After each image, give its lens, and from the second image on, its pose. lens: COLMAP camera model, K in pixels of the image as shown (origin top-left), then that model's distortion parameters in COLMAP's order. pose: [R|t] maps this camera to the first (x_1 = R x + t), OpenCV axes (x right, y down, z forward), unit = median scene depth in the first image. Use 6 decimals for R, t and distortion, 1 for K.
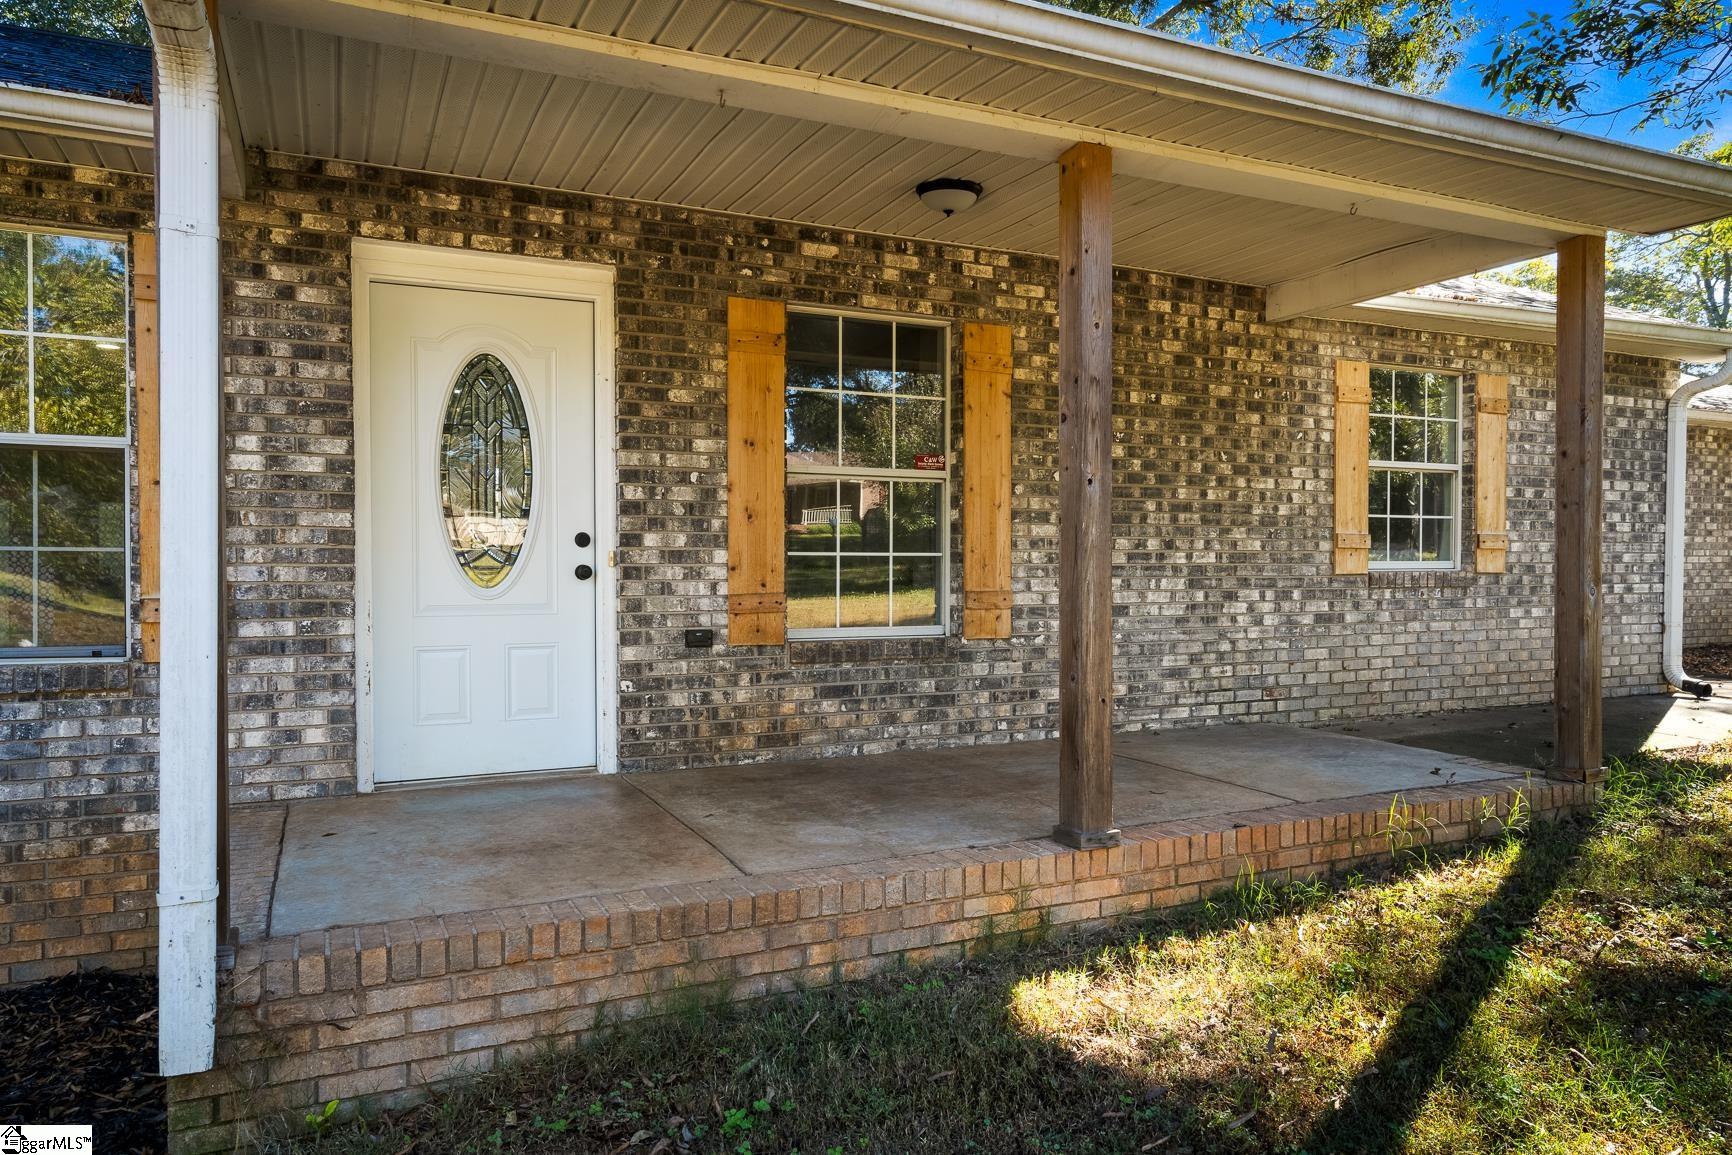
lens RADIAL K [[1161.9, 0, 863.8], [0, 1161.9, 581.0], [0, 0, 1]] dist [0.020578, 0.000102]
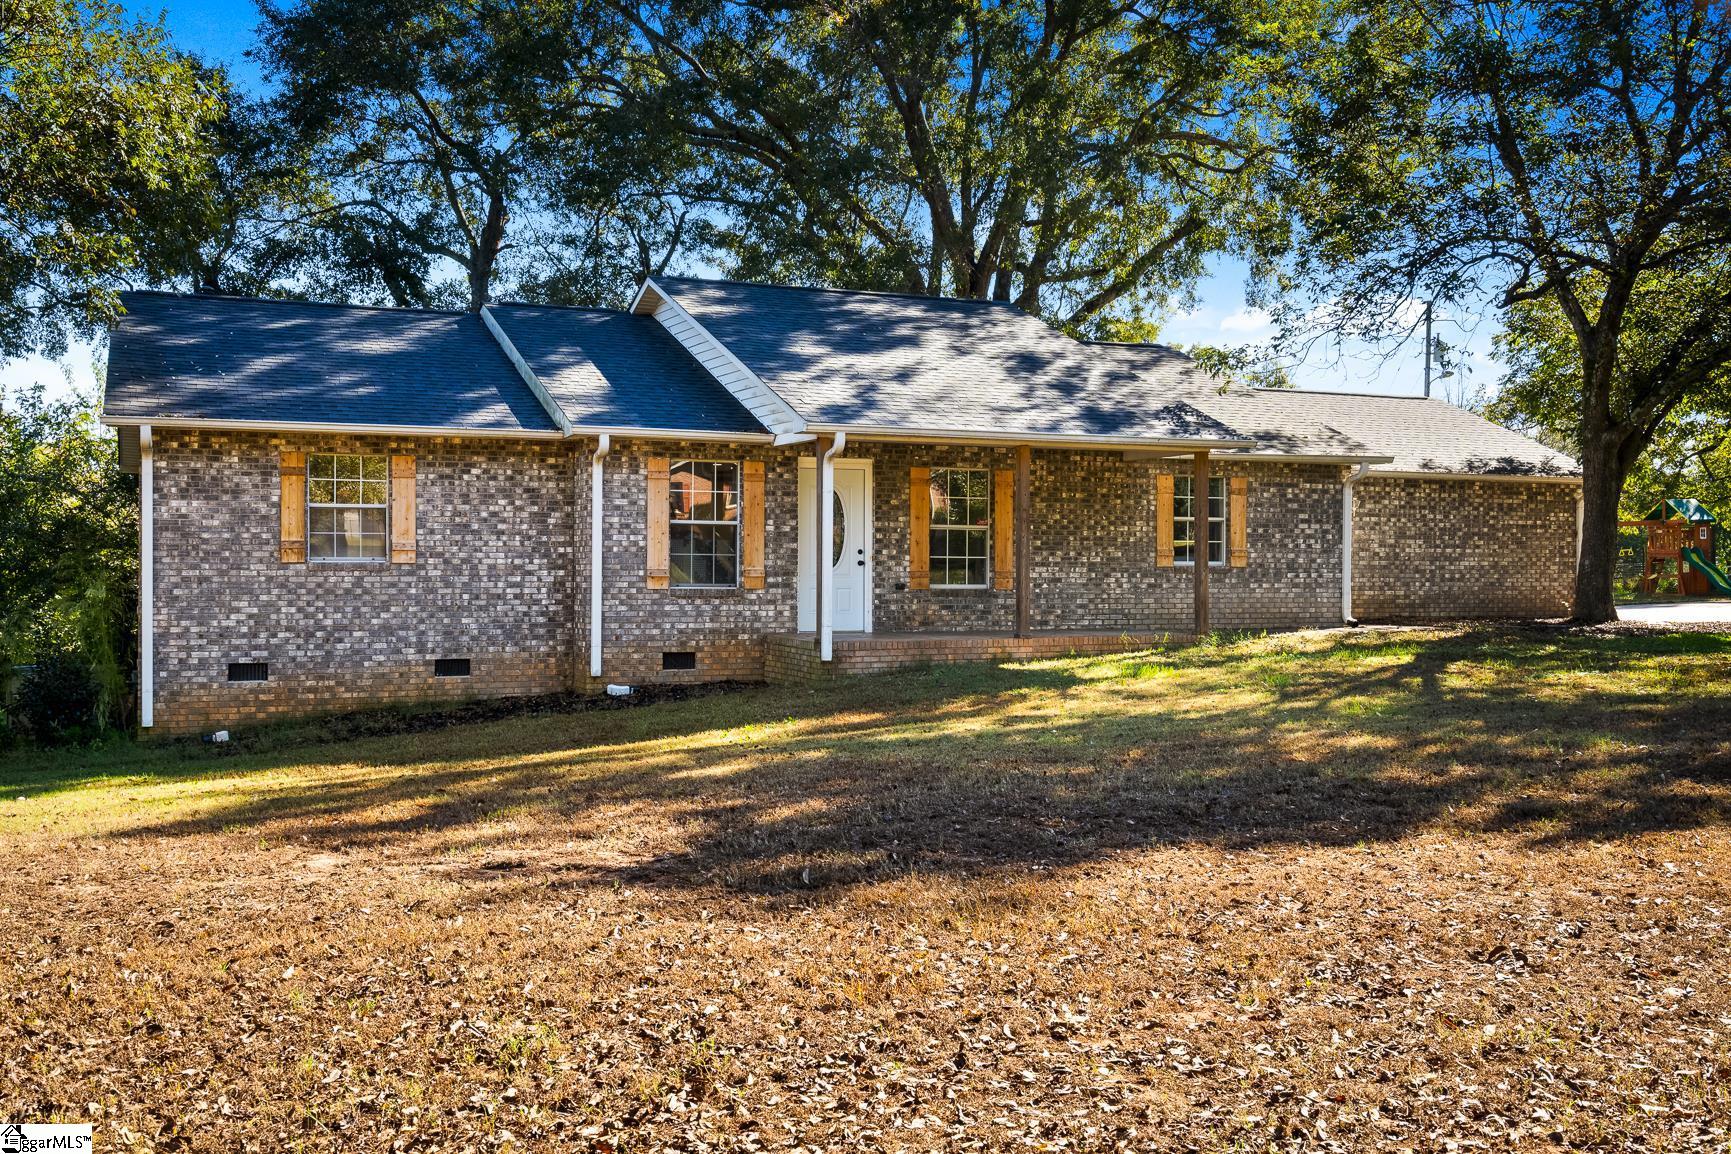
lens RADIAL K [[1578.8, 0, 865.9], [0, 1578.8, 577.7], [0, 0, 1]] dist [0.010070, 0.000000]
pose [[0.999432, 0.003073, -0.033550, -0.084840], [-0.003539, 0.999898, -0.013854, 0.072978], [0.033504, 0.013964, 0.999341, -2.569257]]
